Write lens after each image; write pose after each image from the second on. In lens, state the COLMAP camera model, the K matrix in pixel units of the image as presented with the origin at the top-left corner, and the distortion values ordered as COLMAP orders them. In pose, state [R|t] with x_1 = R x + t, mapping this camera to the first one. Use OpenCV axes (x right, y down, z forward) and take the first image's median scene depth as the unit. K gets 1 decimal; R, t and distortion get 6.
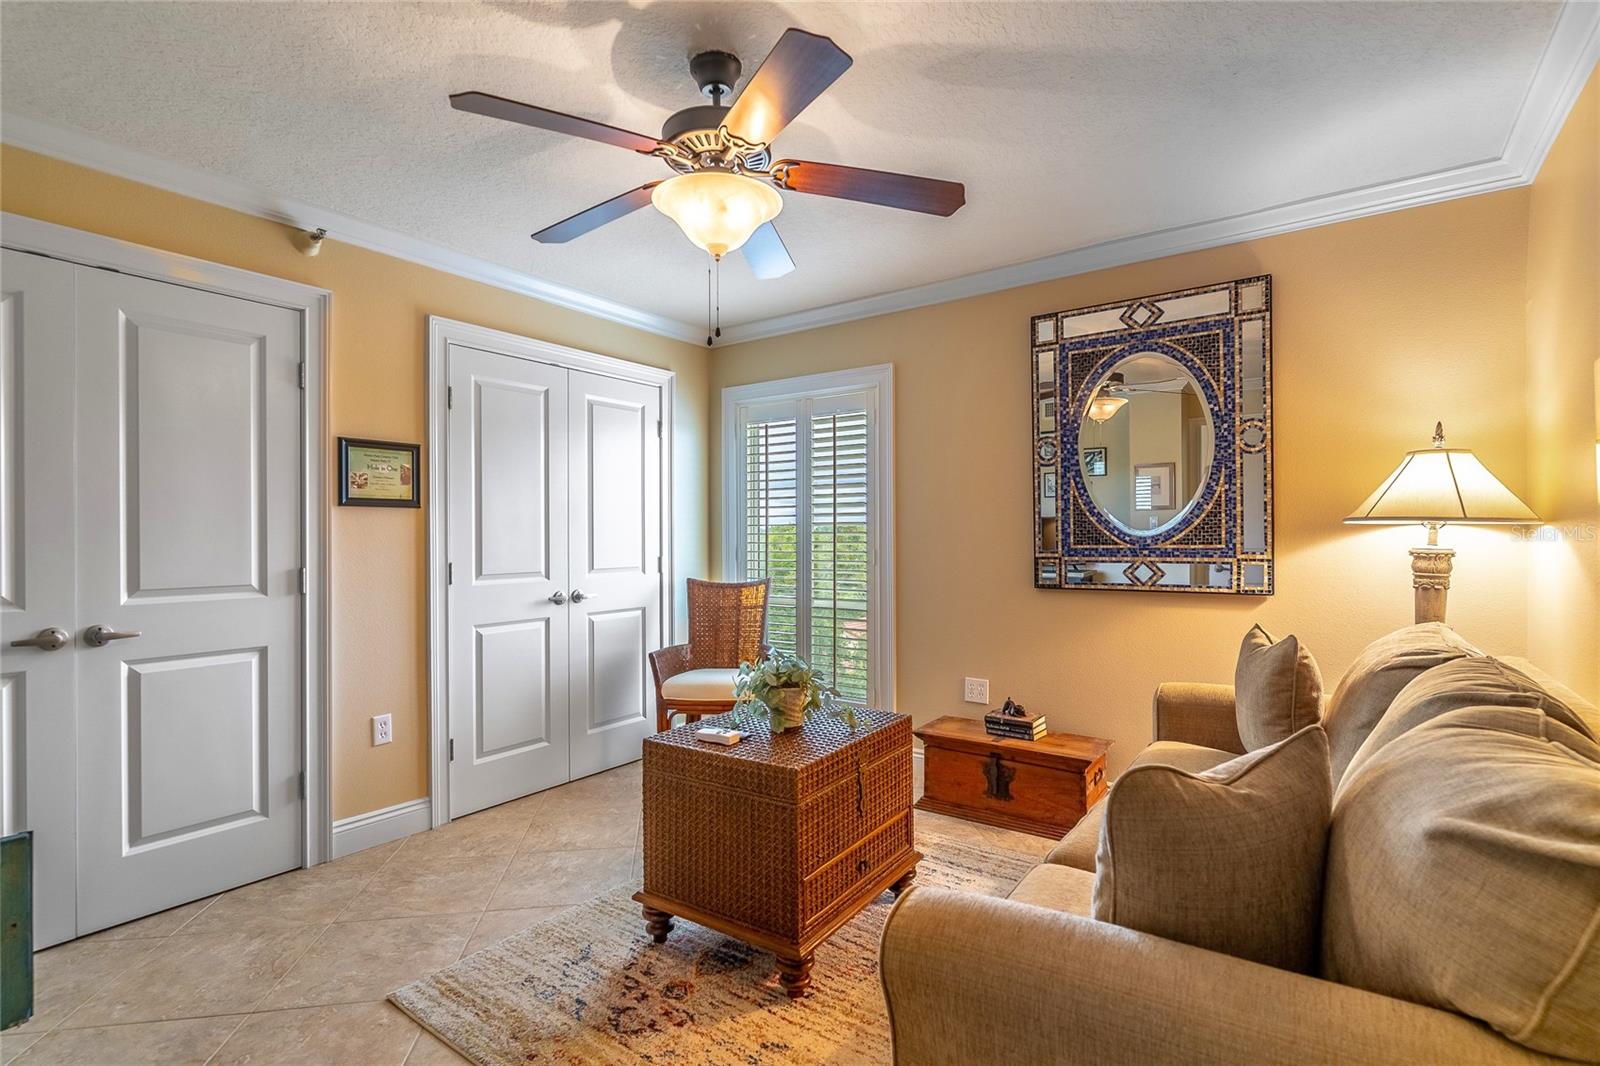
lens RADIAL K [[769.7, 0, 795.7], [0, 769.7, 537.4], [0, 0, 1]] dist [0.002466, 0.000028]
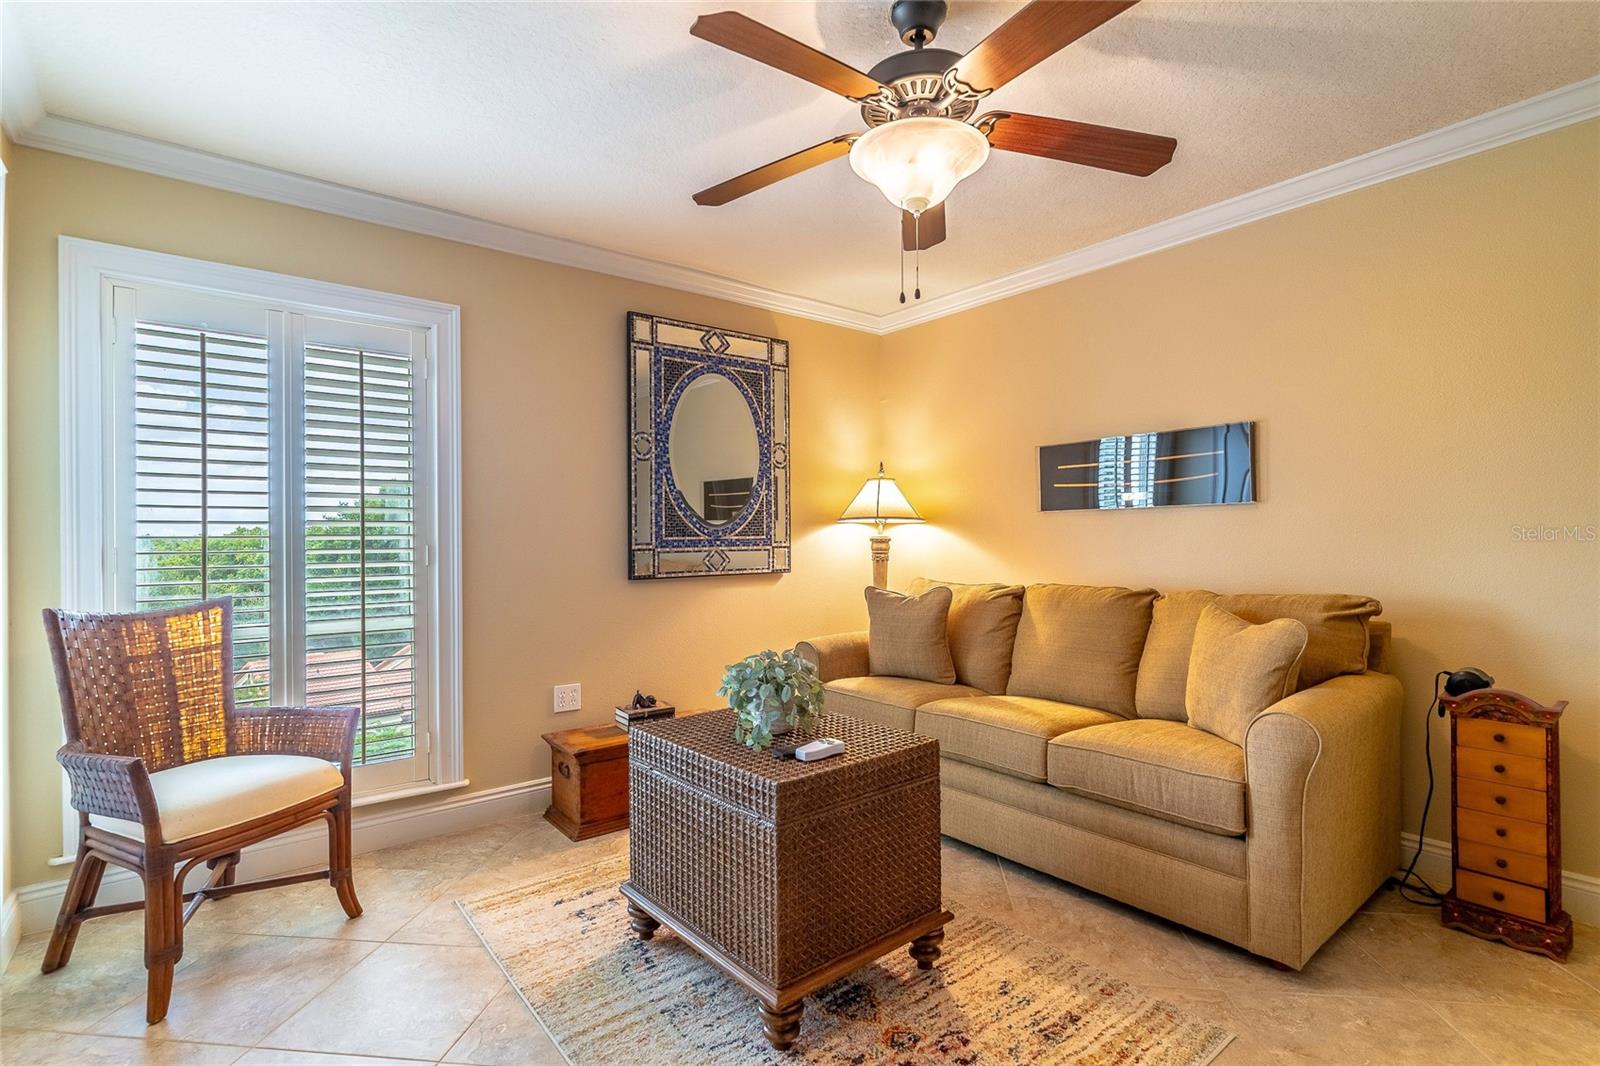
lens RADIAL K [[769.7, 0, 795.7], [0, 769.7, 537.4], [0, 0, 1]] dist [0.002466, 0.000028]
pose [[0.266888, 0.008395, 0.963691, -0.652326], [0.012206, 0.999852, -0.012090, 0.026860], [-0.963650, 0.014989, 0.266746, 0.565355]]
